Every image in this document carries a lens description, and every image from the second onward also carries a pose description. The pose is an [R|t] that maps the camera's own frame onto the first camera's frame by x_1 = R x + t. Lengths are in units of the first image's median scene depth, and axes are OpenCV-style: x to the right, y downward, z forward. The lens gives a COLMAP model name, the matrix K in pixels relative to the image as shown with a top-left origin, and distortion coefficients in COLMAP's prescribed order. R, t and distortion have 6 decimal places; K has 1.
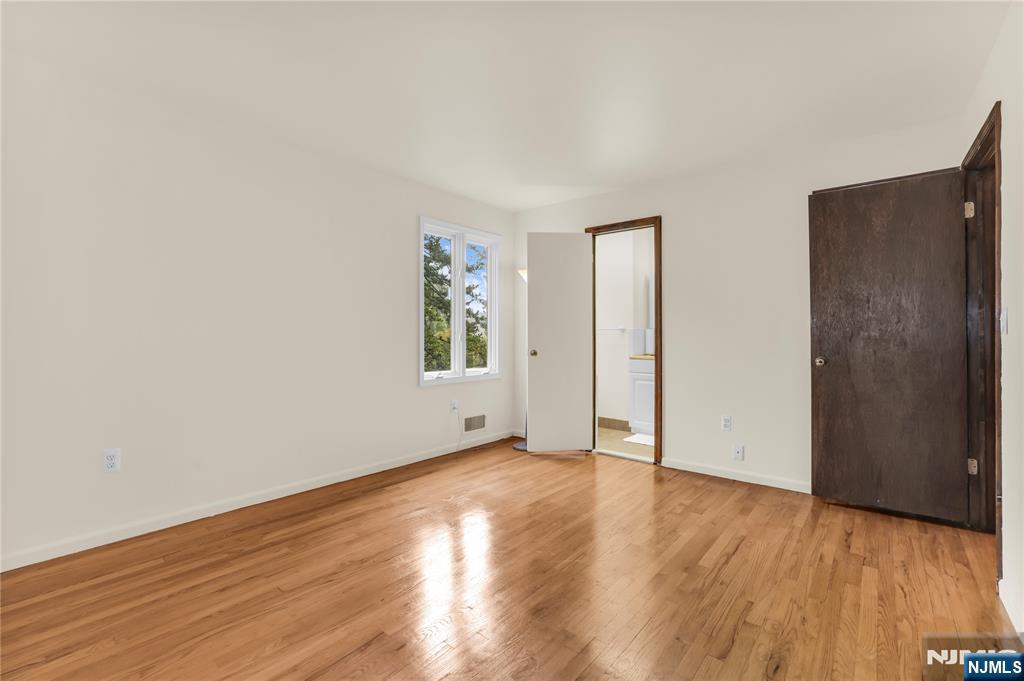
lens RADIAL K [[443.8, 0, 517.8], [0, 443.8, 338.5], [0, 0, 1]] dist [-0.001516, 0.000239]
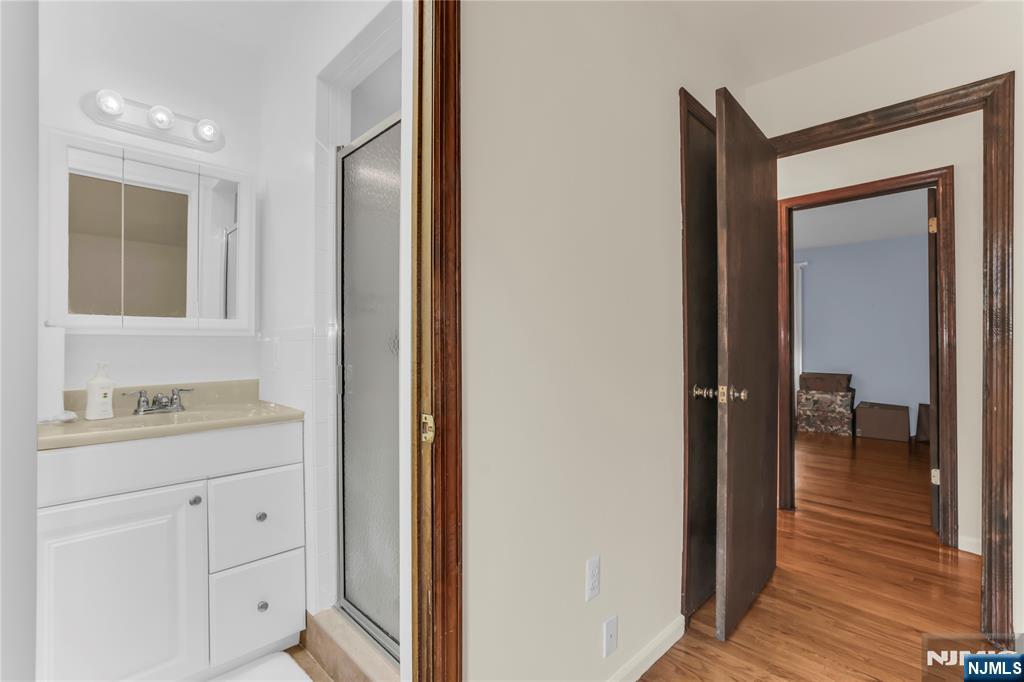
lens RADIAL K [[451.0, 0, 521.2], [0, 451.0, 345.5], [0, 0, 1]] dist [-0.000956, -0.000056]
pose [[0.069217, -0.011669, 0.997533, 0.094157], [-0.006631, 0.999904, 0.012156, -0.019218], [-0.997580, -0.007456, 0.069133, 1.235163]]
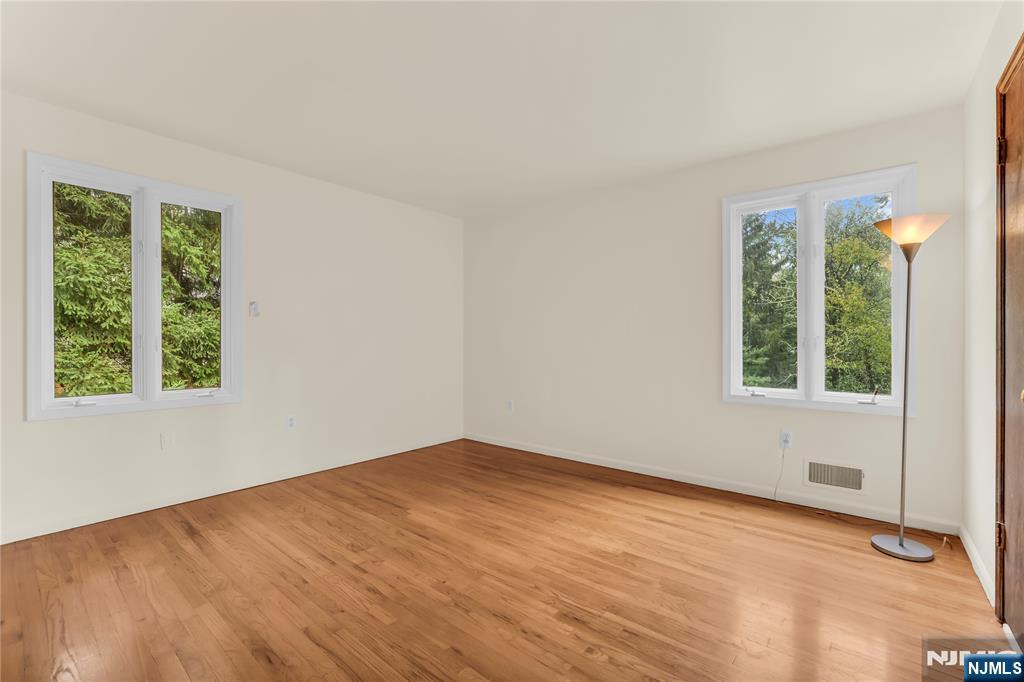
lens RADIAL K [[443.8, 0, 517.8], [0, 443.8, 339.0], [0, 0, 1]] dist [-0.001516, 0.000239]
pose [[0.003053, -0.006248, -0.999976, 0.826120], [0.000564, 0.999980, -0.006246, -0.008953], [0.999995, -0.000545, 0.003057, 0.796148]]
